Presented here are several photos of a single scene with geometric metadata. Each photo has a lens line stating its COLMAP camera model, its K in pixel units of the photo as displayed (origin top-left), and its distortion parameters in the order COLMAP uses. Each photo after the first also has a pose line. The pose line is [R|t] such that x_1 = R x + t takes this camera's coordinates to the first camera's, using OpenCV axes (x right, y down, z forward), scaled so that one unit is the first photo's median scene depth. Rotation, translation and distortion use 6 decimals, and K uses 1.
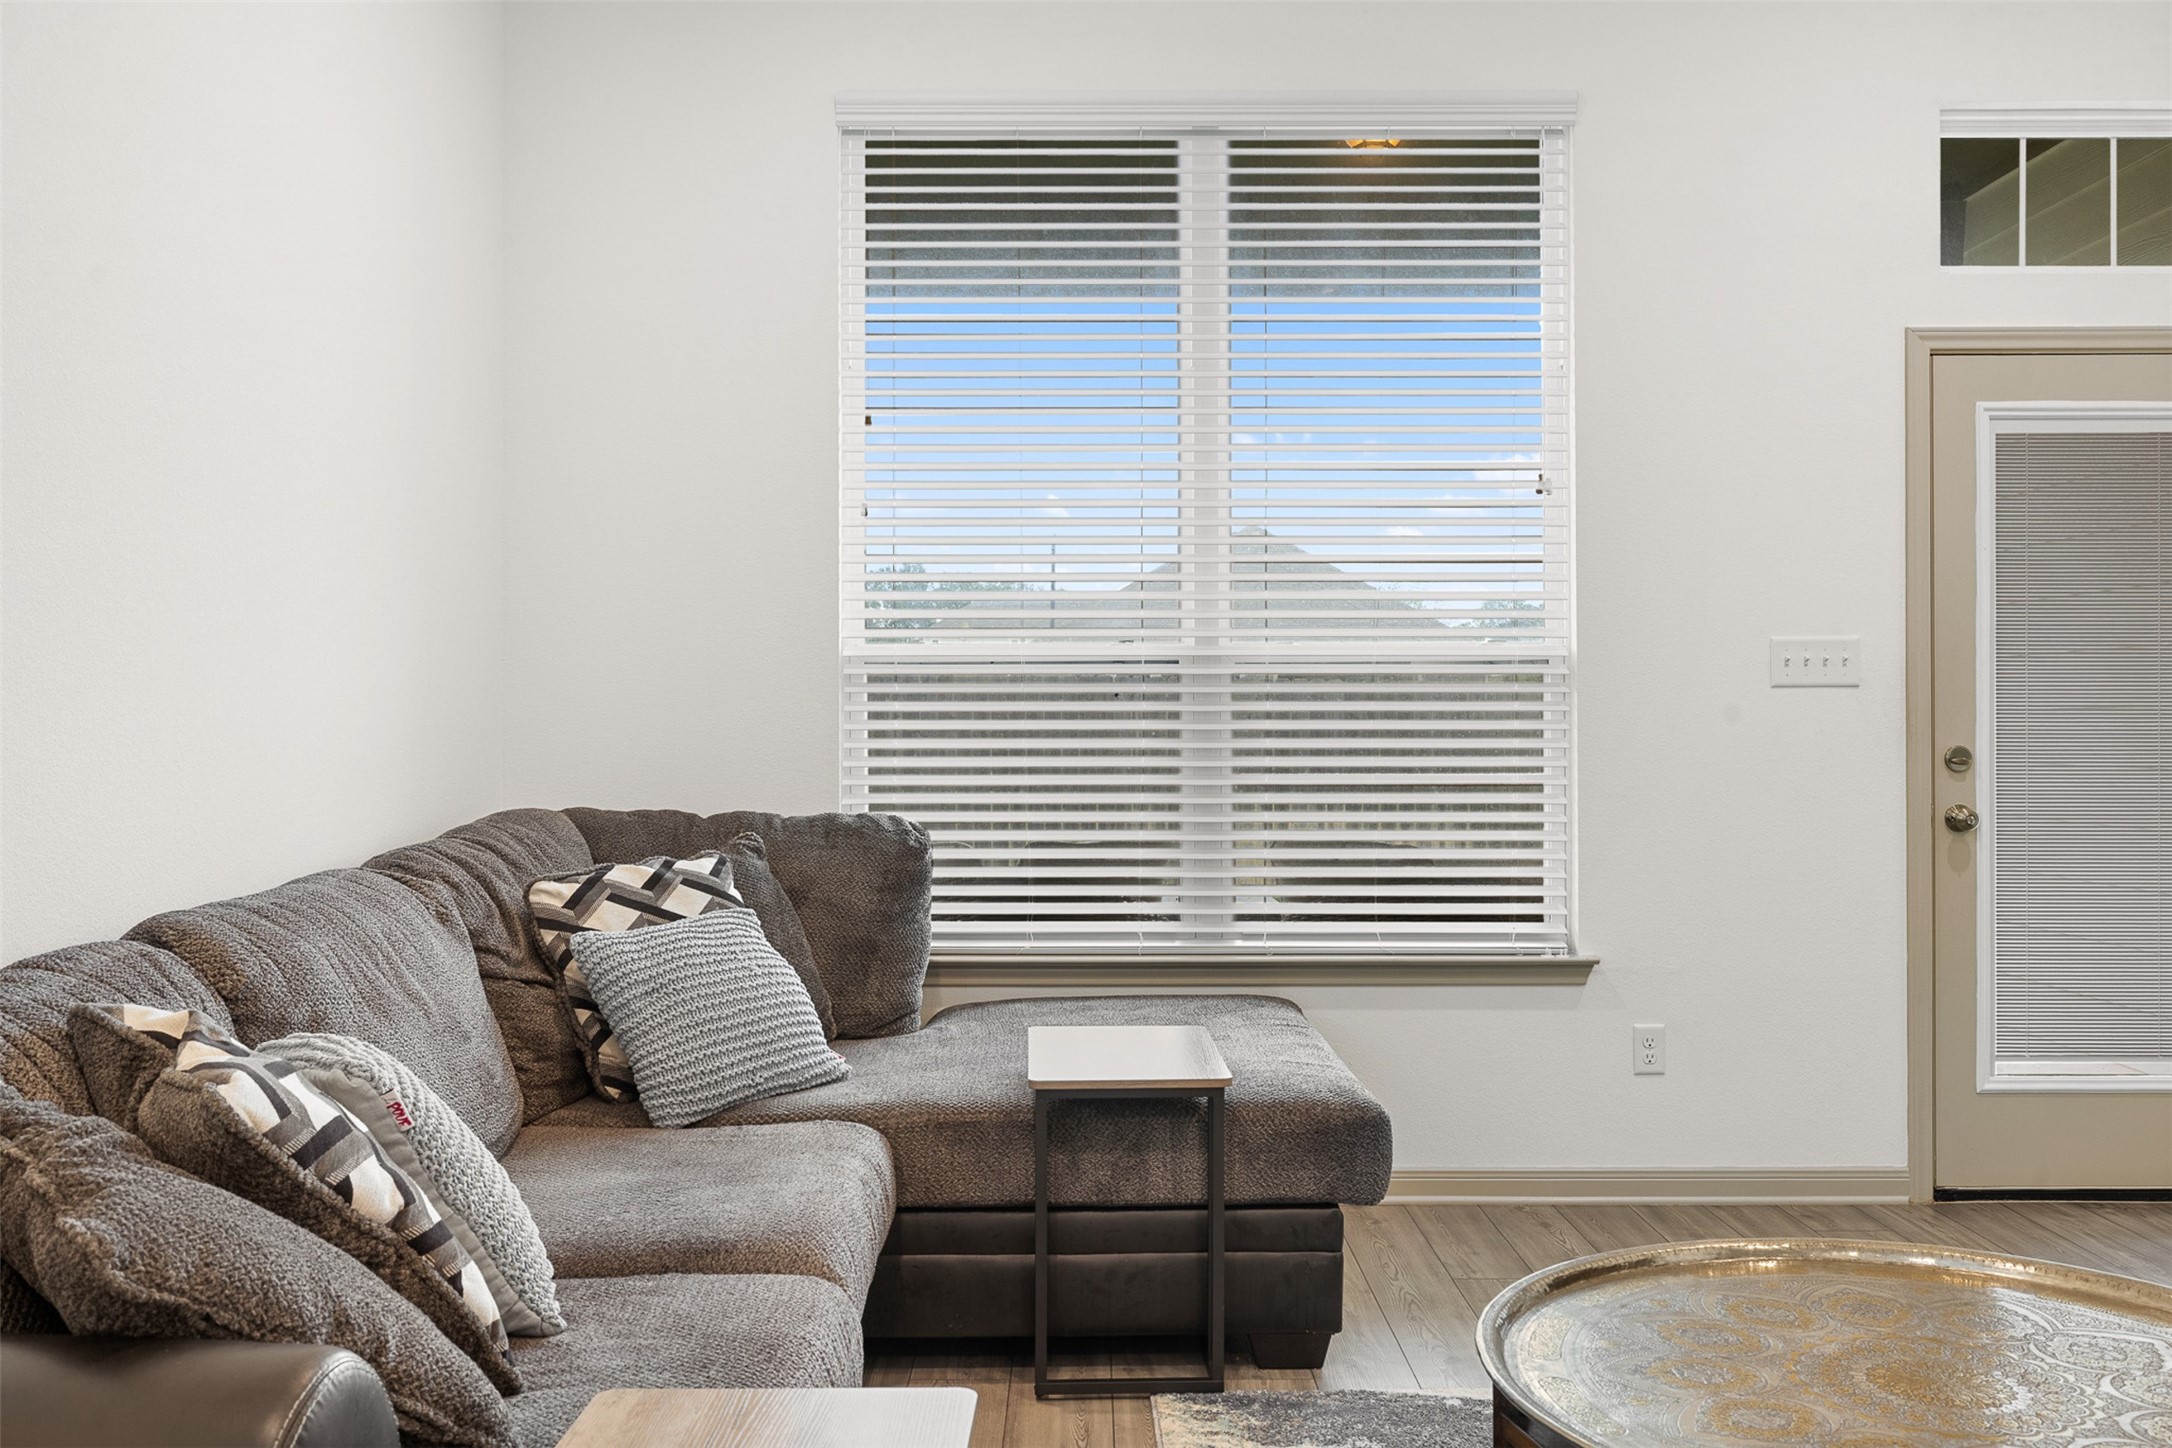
lens RADIAL K [[1830.9, 0, 1086.4], [0, 1830.9, 712.1], [0, 0, 1]] dist [0.000221, -0.003930]
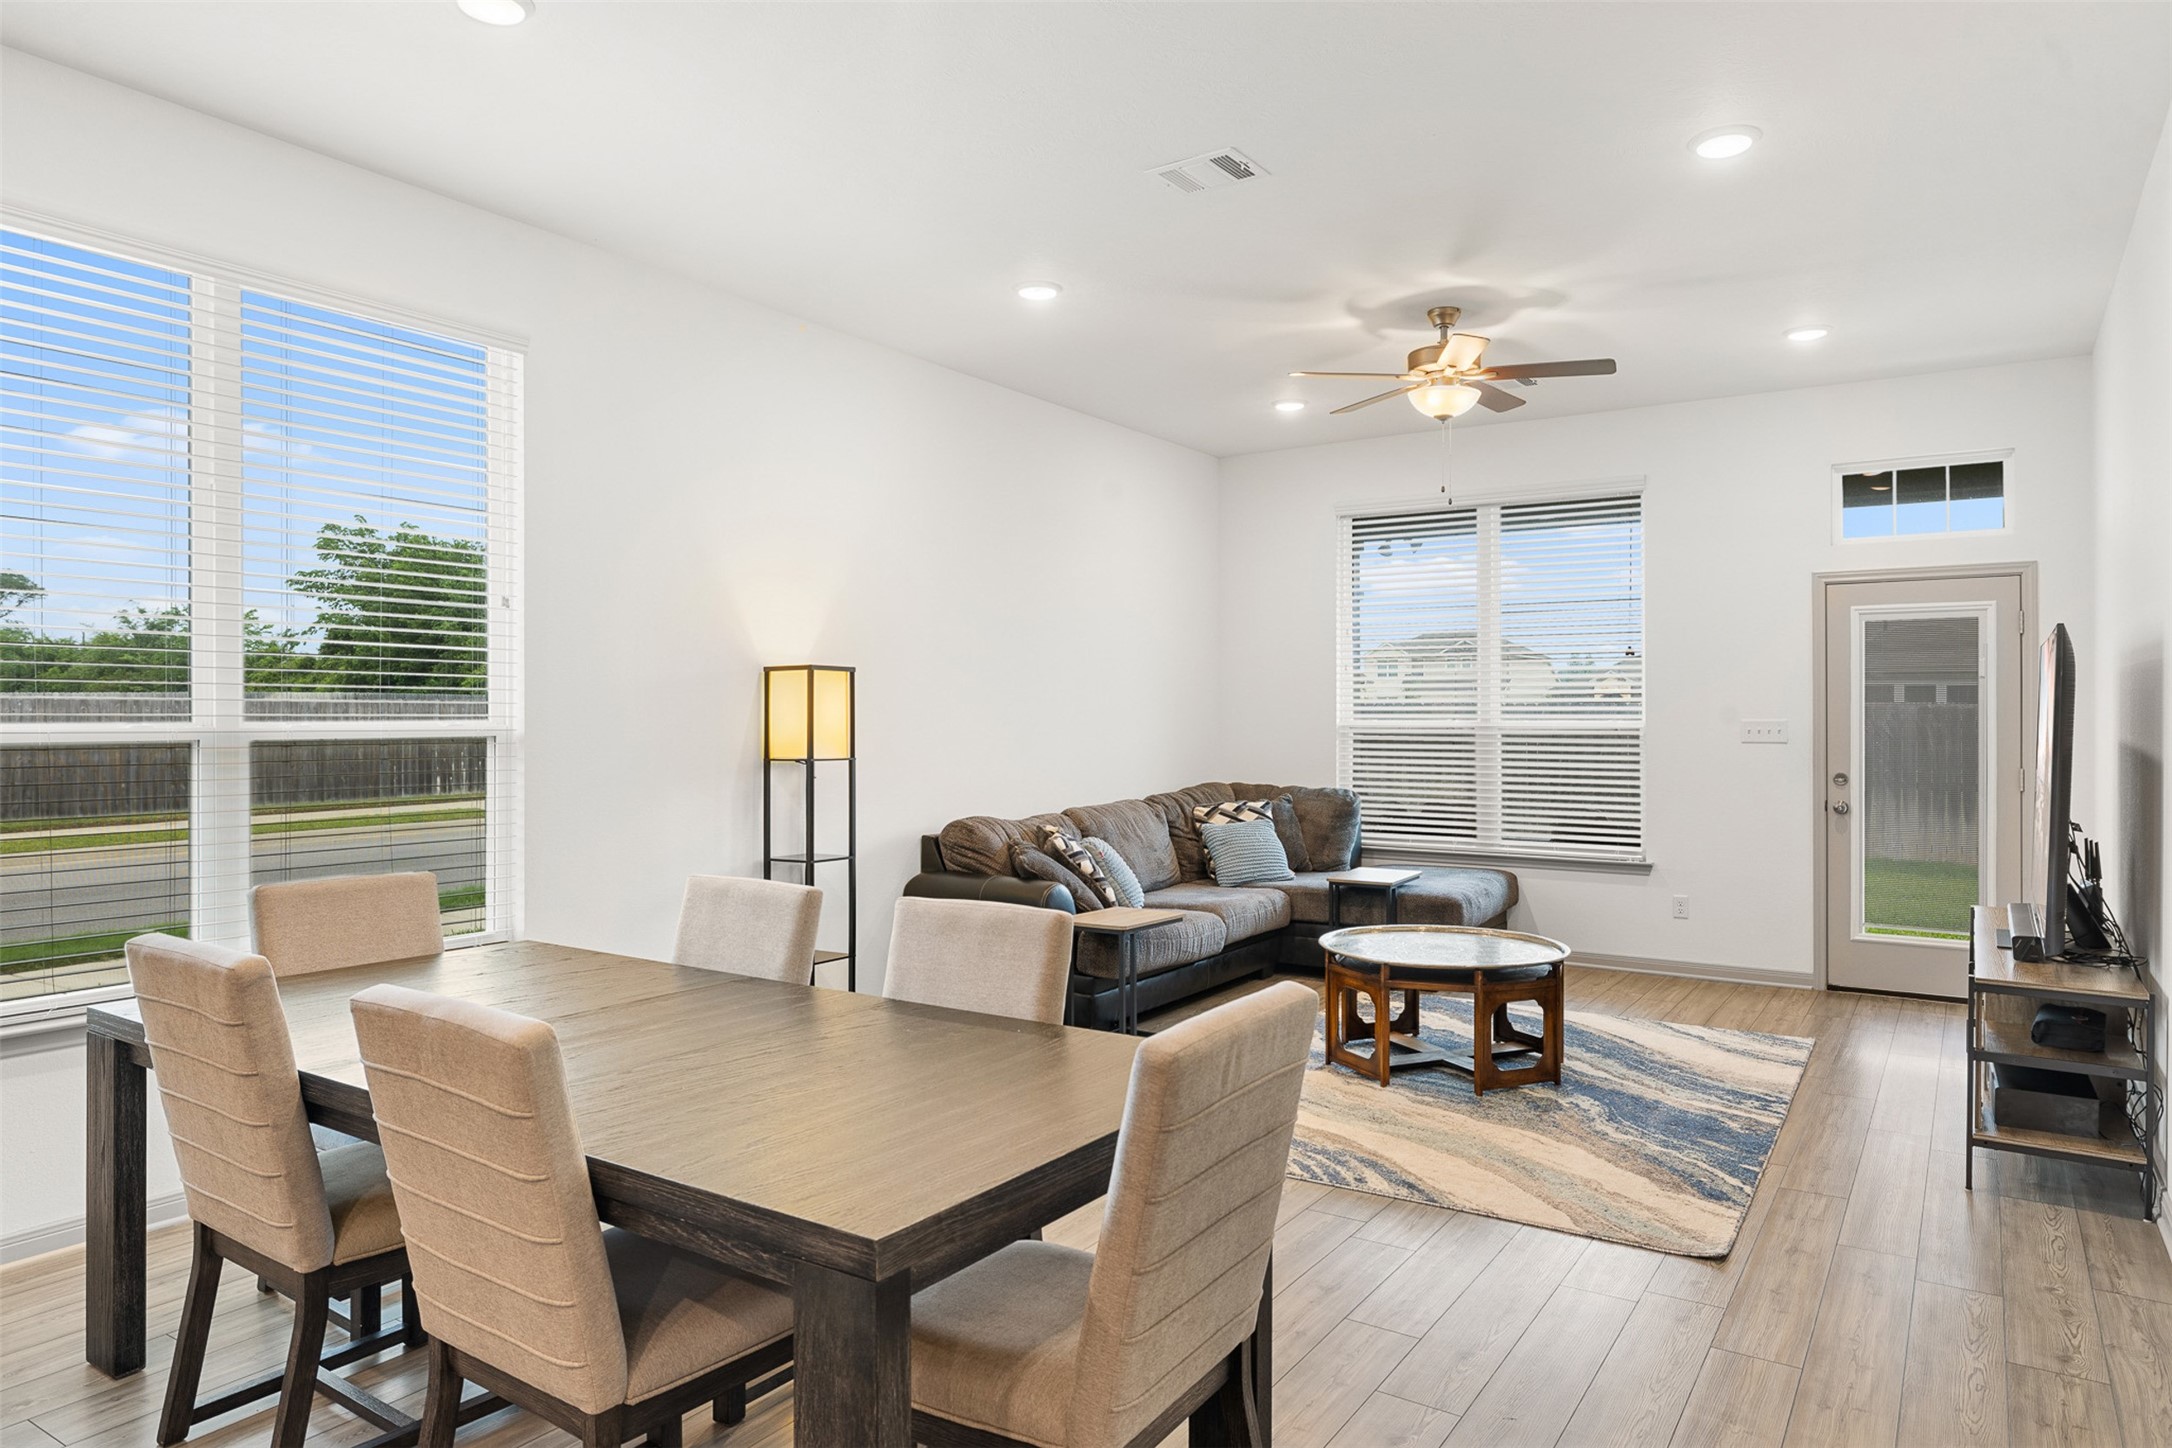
lens RADIAL K [[1359.5, 0, 1079.5], [0, 1359.5, 716.0], [0, 0, 1]] dist [-0.006204, 0.000130]
pose [[0.826250, 0.002913, -0.563297, 0.759557], [0.001698, 0.999969, 0.007661, -0.071462], [0.563302, -0.007287, 0.826219, -0.914462]]
